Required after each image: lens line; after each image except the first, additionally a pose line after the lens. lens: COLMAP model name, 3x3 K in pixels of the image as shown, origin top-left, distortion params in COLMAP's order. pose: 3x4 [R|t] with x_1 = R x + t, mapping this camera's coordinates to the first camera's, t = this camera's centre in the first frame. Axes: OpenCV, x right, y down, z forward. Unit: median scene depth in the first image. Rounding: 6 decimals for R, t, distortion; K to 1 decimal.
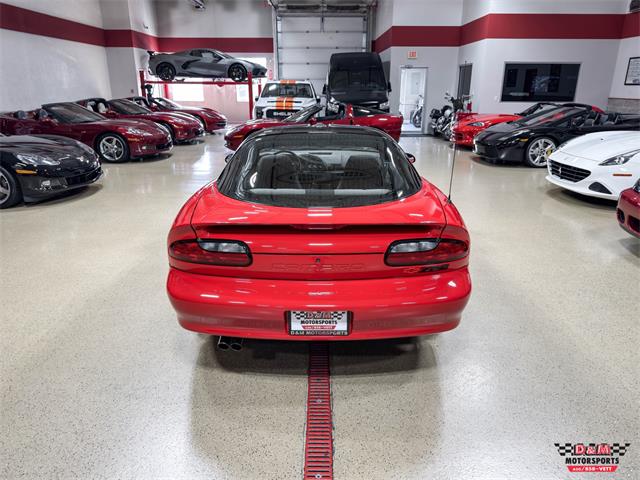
lens RADIAL K [[453.3, 0, 320.0], [0, 453.3, 240.0], [0, 0, 1]] dist [0.034859, -0.048068]
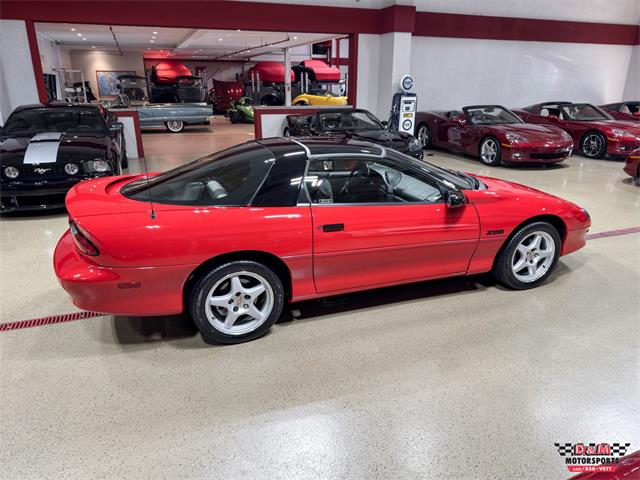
lens RADIAL K [[460.7, 0, 320.0], [0, 460.7, 240.0], [0, 0, 1]] dist [0.007033, -0.013524]
pose [[0.354263, 0.294856, -0.887445, 0.298725], [-0.295305, 0.935705, 0.193006, -0.076309], [0.887295, 0.193692, 0.418558, 0.196825]]
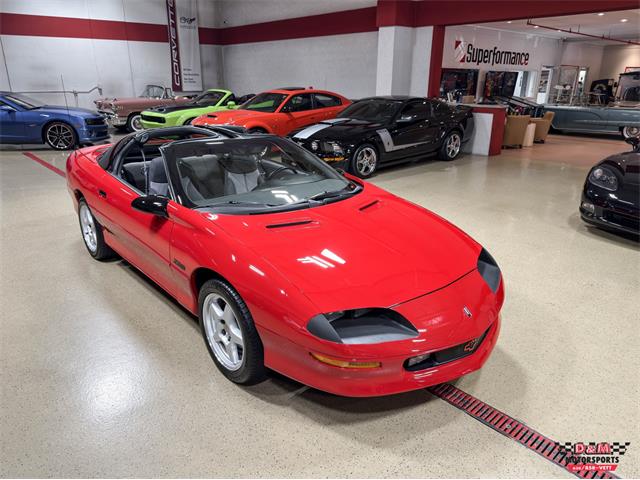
lens RADIAL K [[453.3, 0, 320.0], [0, 453.3, 240.0], [0, 0, 1]] dist [0.034859, -0.048068]
pose [[-0.746436, 0.210606, -0.631251, 0.162760], [-0.221299, 0.816049, 0.533940, -0.205834], [0.627582, 0.538247, -0.562522, 0.587169]]
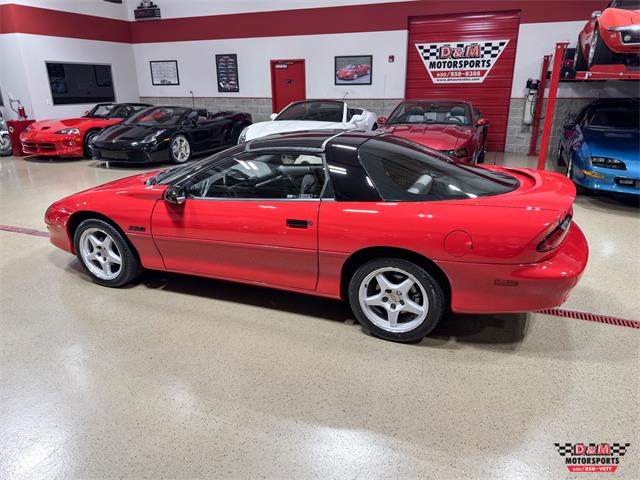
lens RADIAL K [[454.3, 0, 326.3], [0, 454.3, 241.4], [0, 0, 1]] dist [0.058537, -0.097984]
pose [[0.368308, -0.308251, 0.877115, -0.285407], [0.305079, 0.931265, 0.199176, -0.070276], [-0.878223, 0.194231, 0.437033, 0.189881]]
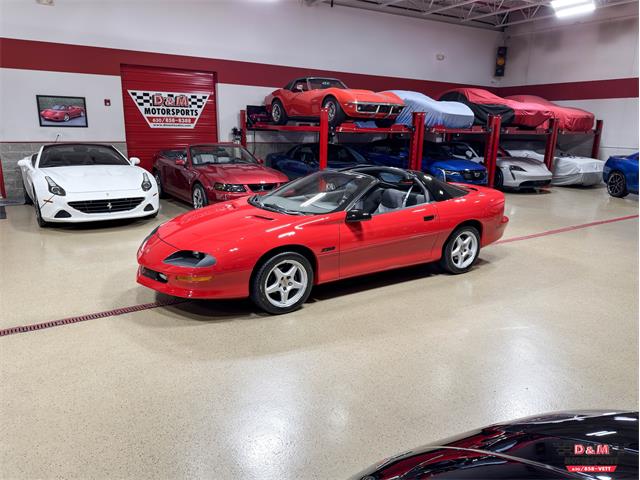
lens RADIAL K [[464.0, 0, 321.6], [0, 464.0, 253.3], [0, 0, 1]] dist [0.061518, -0.119338]
pose [[-0.560701, -0.227579, 0.796129, -0.361113], [0.241571, 0.874699, 0.420174, -0.208377], [-0.791996, 0.427914, -0.435468, 0.584837]]
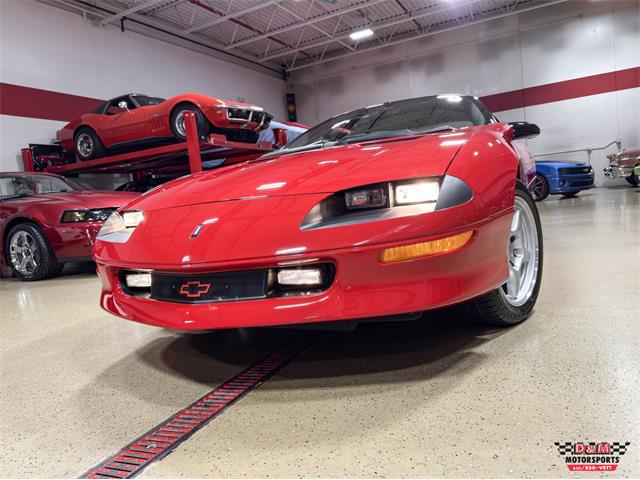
lens RADIAL K [[468.2, 0, 319.8], [0, 468.2, 249.4], [0, 0, 1]] dist [0.000479, -0.002090]
pose [[-0.898821, 0.048047, 0.435674, -0.078796], [0.232549, 0.894818, 0.381080, -0.124604], [-0.371538, 0.443839, -0.815455, 0.620919]]
